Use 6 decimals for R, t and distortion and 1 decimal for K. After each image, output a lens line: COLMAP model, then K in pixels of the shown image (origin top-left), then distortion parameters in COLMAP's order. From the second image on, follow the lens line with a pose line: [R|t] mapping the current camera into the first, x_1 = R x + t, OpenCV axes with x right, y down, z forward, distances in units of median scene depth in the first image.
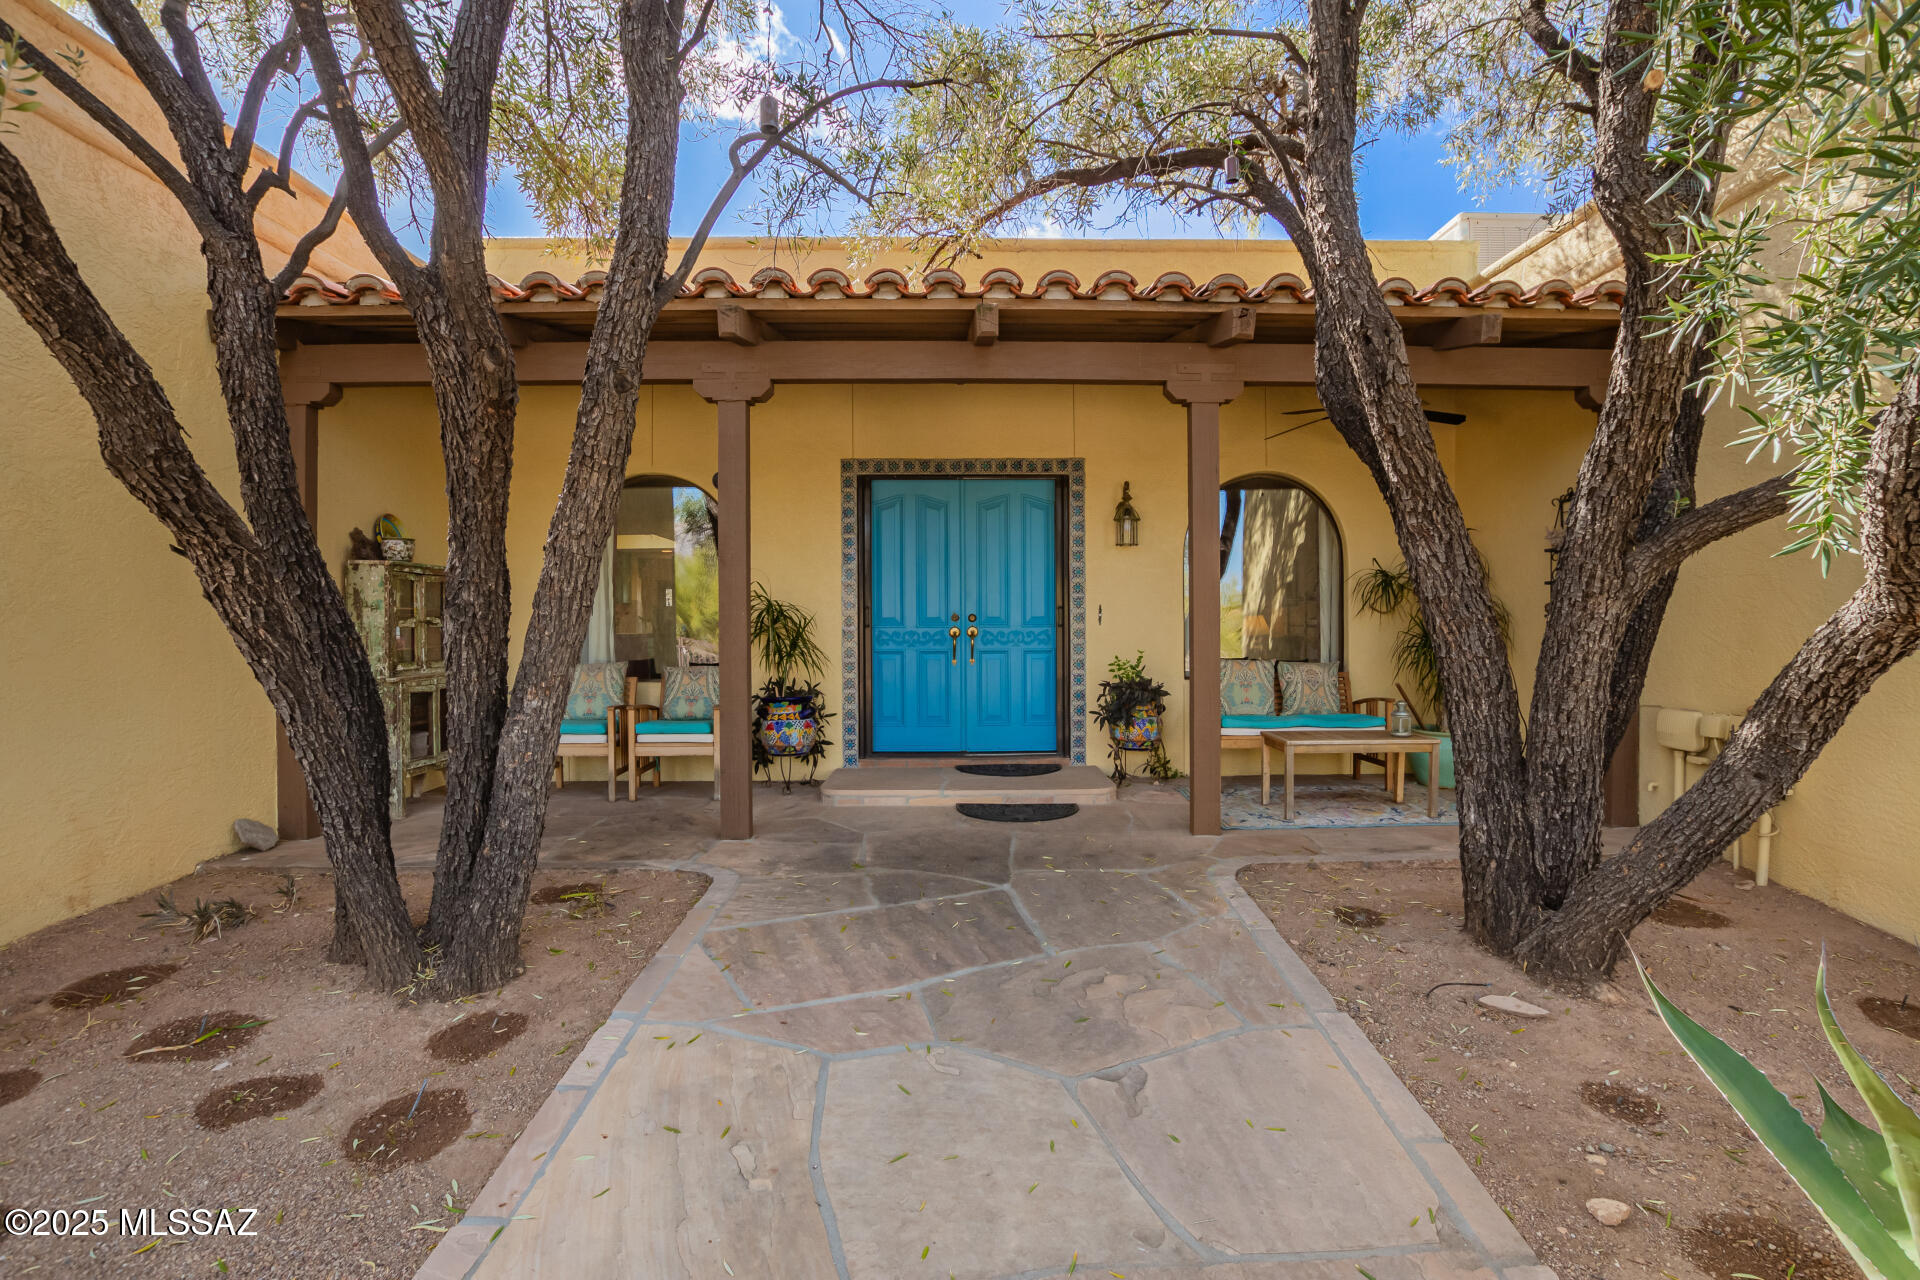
lens RADIAL K [[898.3, 0, 970.6], [0, 898.3, 639.9], [0, 0, 1]] dist [-0.032375, 0.001616]
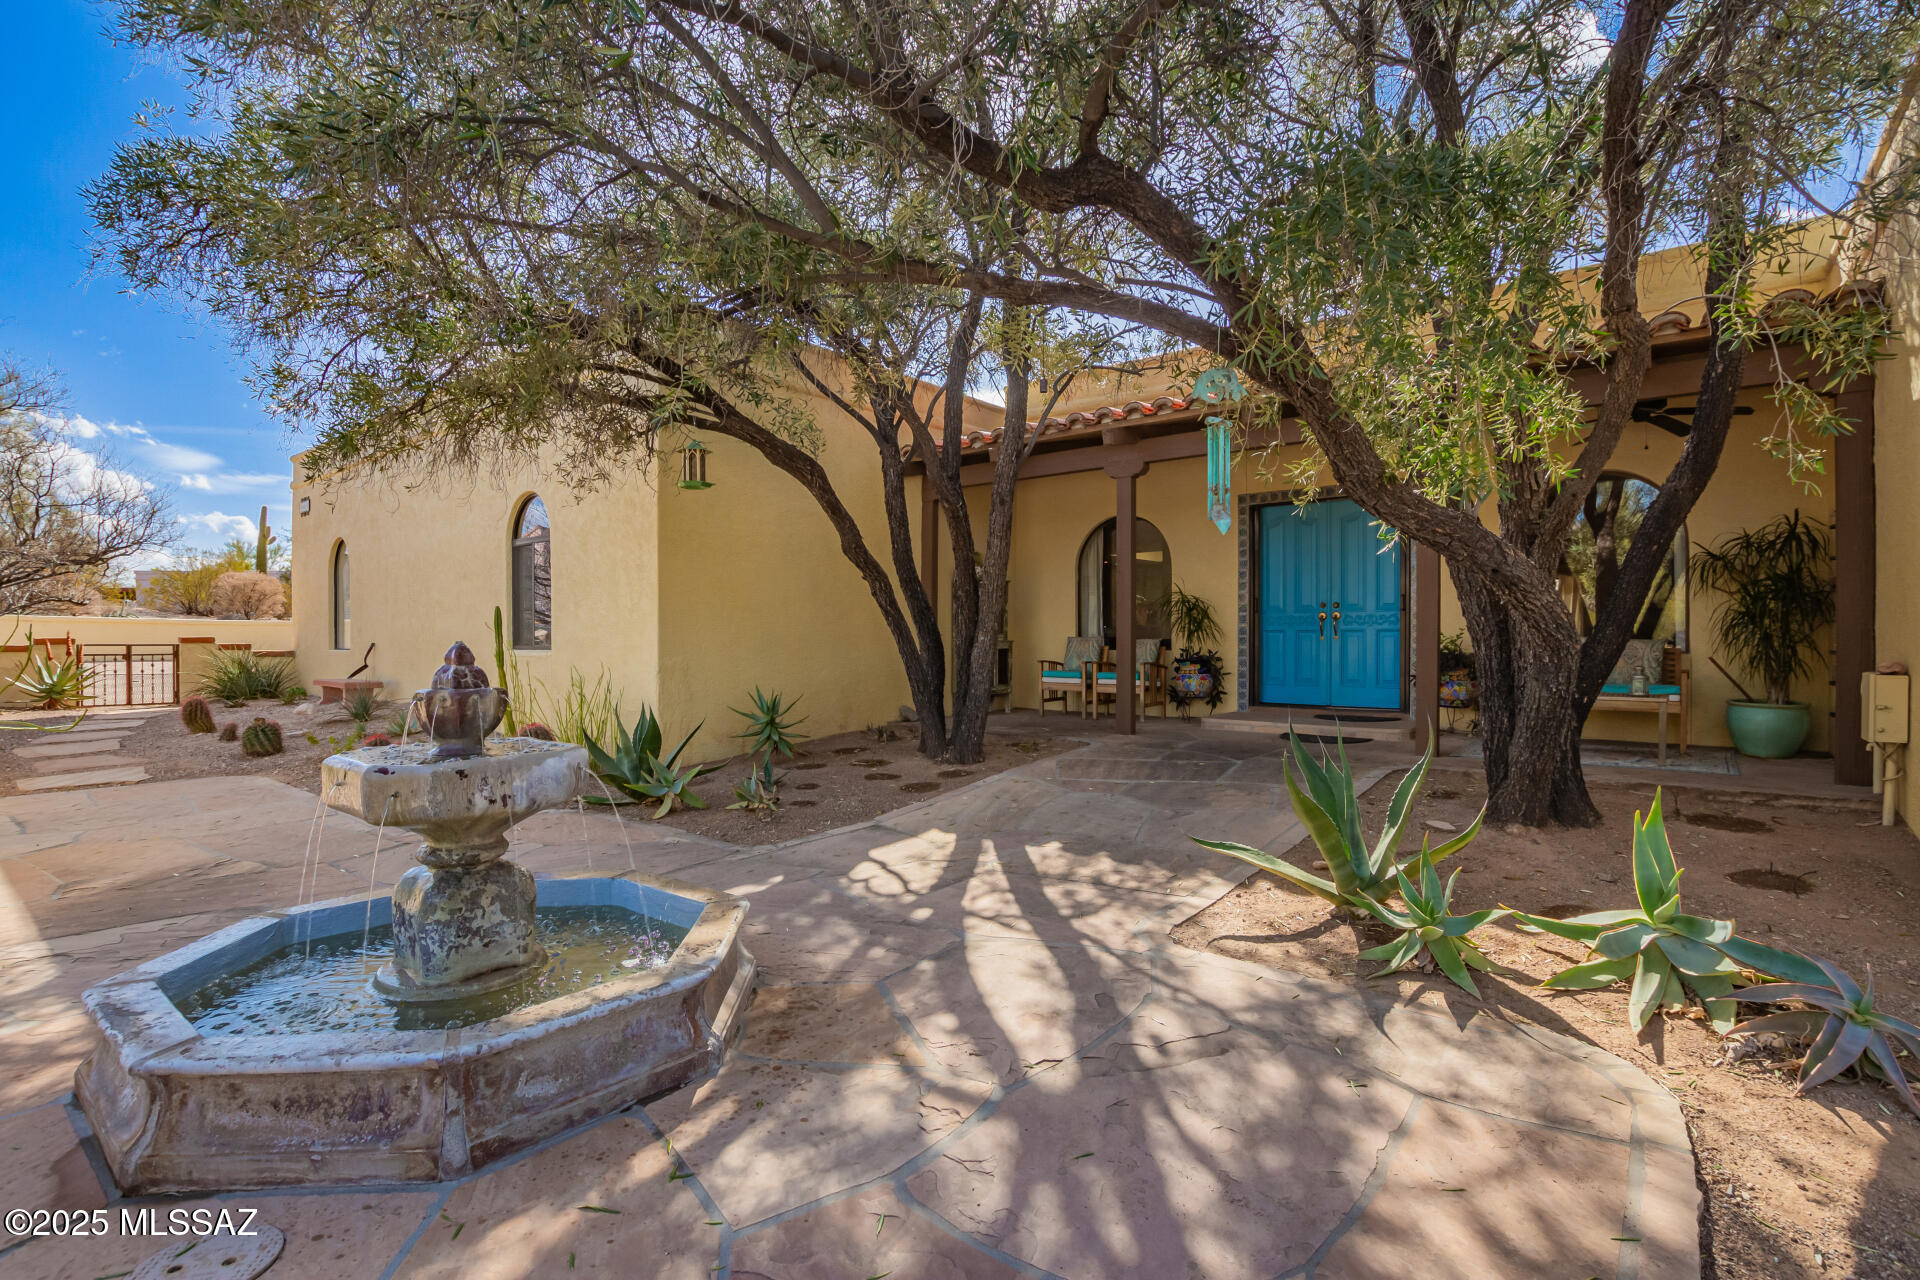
lens RADIAL K [[898.3, 0, 970.6], [0, 898.3, 639.9], [0, 0, 1]] dist [-0.032375, 0.001616]
pose [[0.770136, 0.004952, -0.637860, 0.449849], [-0.009202, 0.999952, -0.003347, 0.038289], [0.637813, 0.008447, 0.770145, -0.376264]]
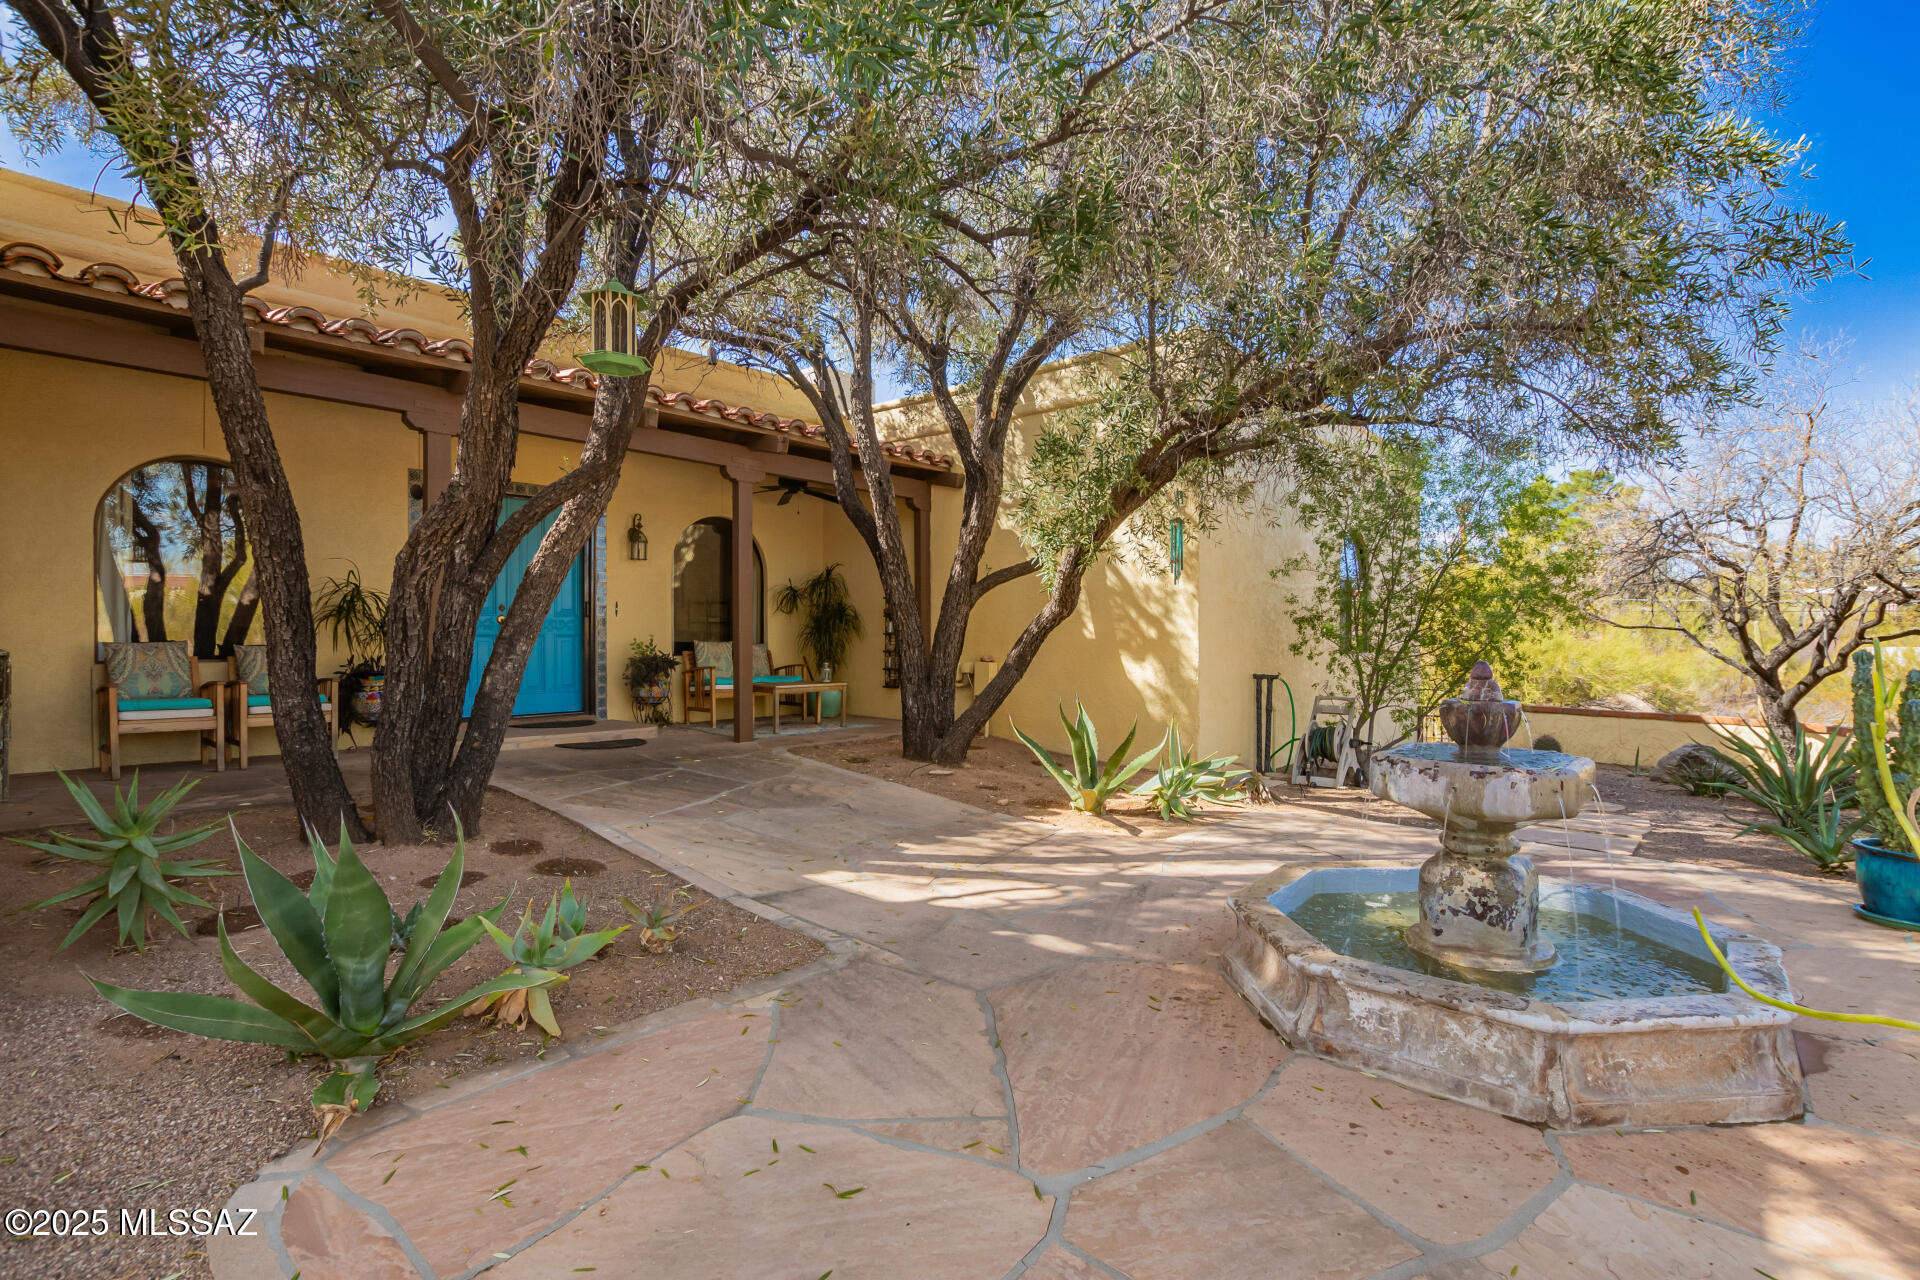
lens RADIAL K [[898.3, 0, 970.6], [0, 898.3, 639.9], [0, 0, 1]] dist [-0.032375, 0.001616]
pose [[0.677613, 0.002500, 0.735414, -0.509519], [0.004404, 0.999962, -0.007457, 0.033341], [-0.735405, 0.008292, 0.677577, -0.329112]]
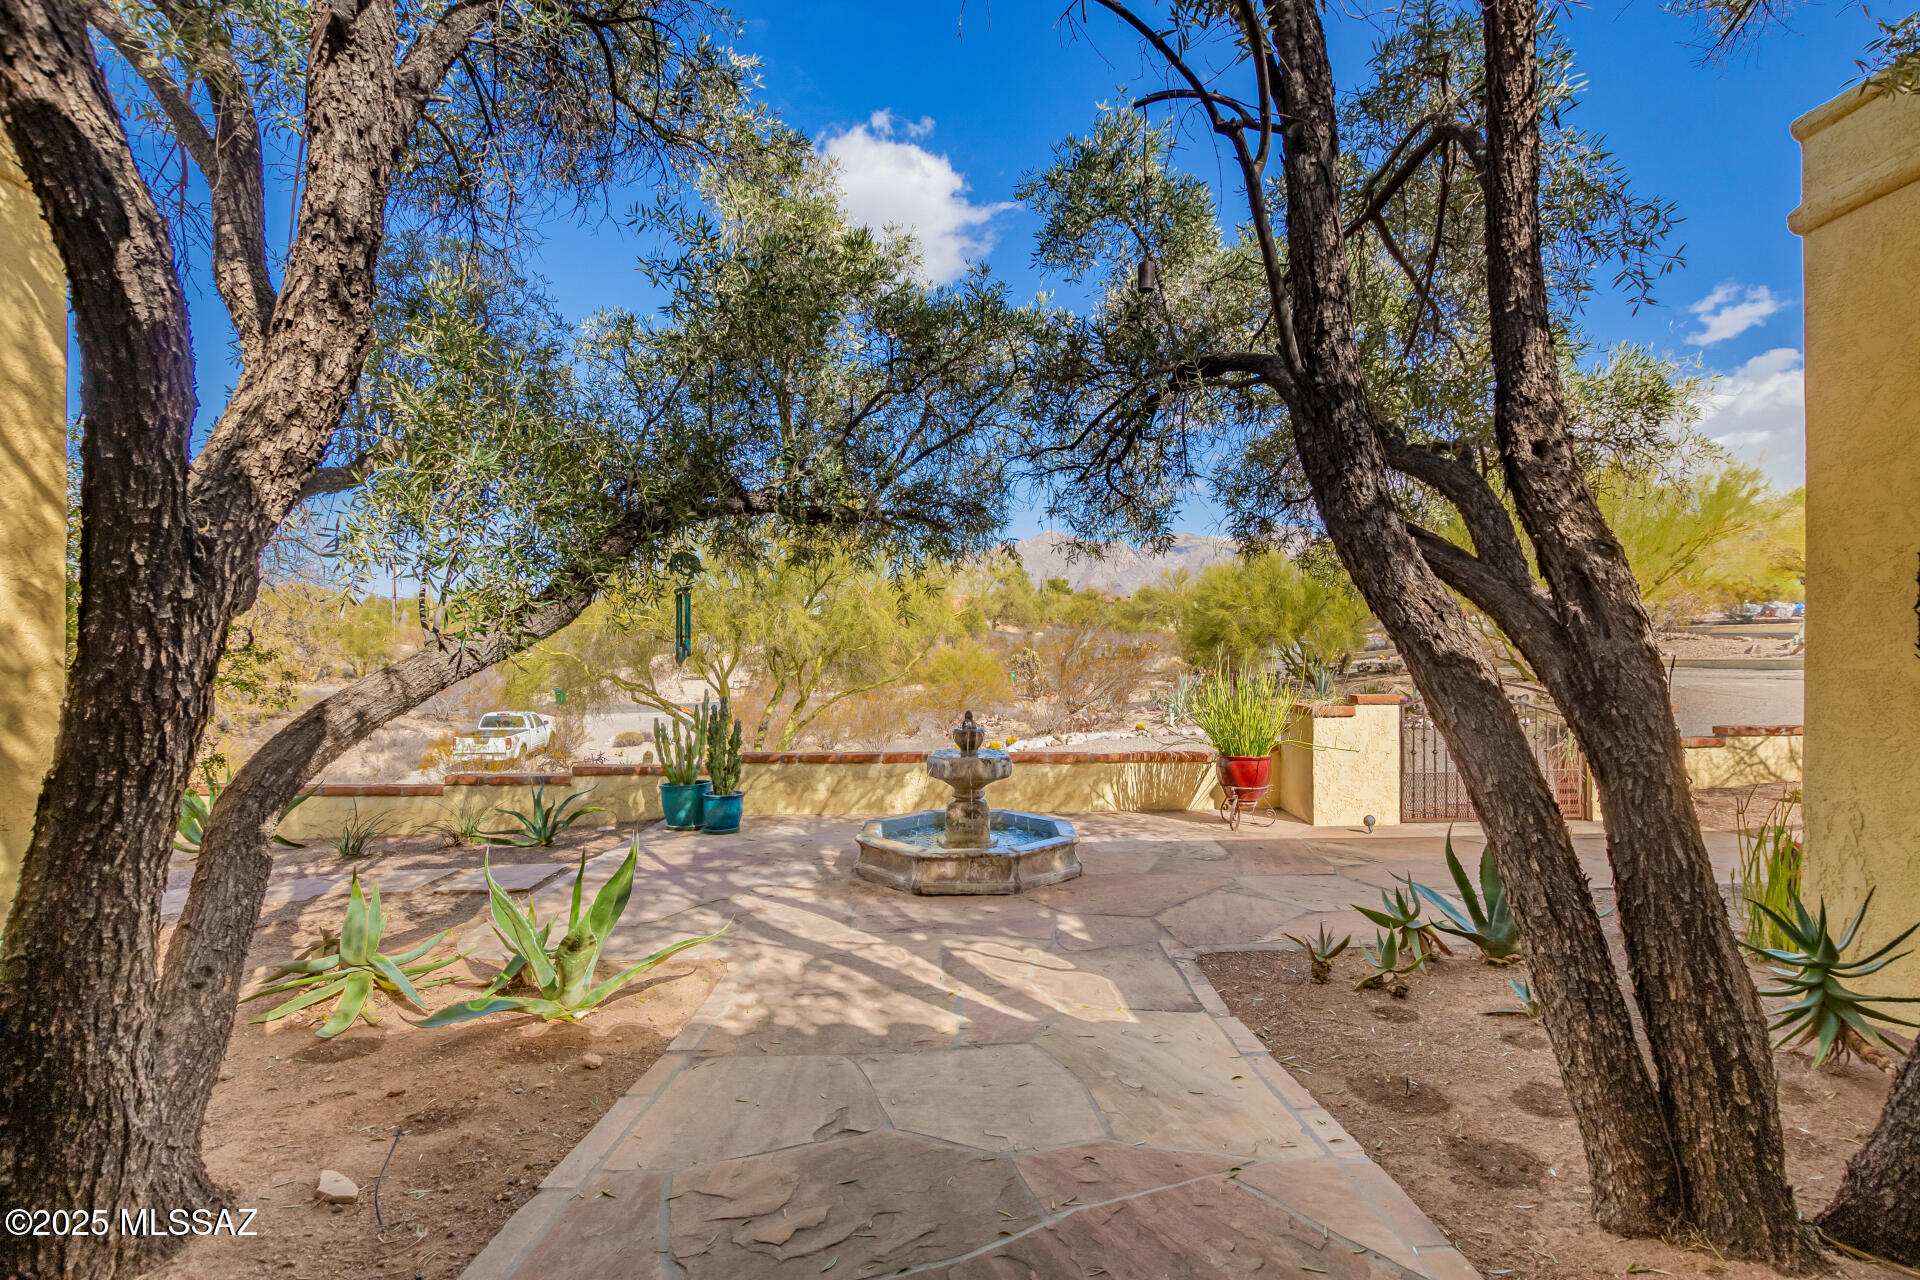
lens RADIAL K [[898.3, 0, 970.6], [0, 898.3, 639.9], [0, 0, 1]] dist [-0.032375, 0.001616]
pose [[-0.999985, 0.004997, -0.002360, 0.013082], [0.004980, 0.999964, 0.006913, -0.051309], [0.002394, 0.006901, -0.999973, 0.827771]]
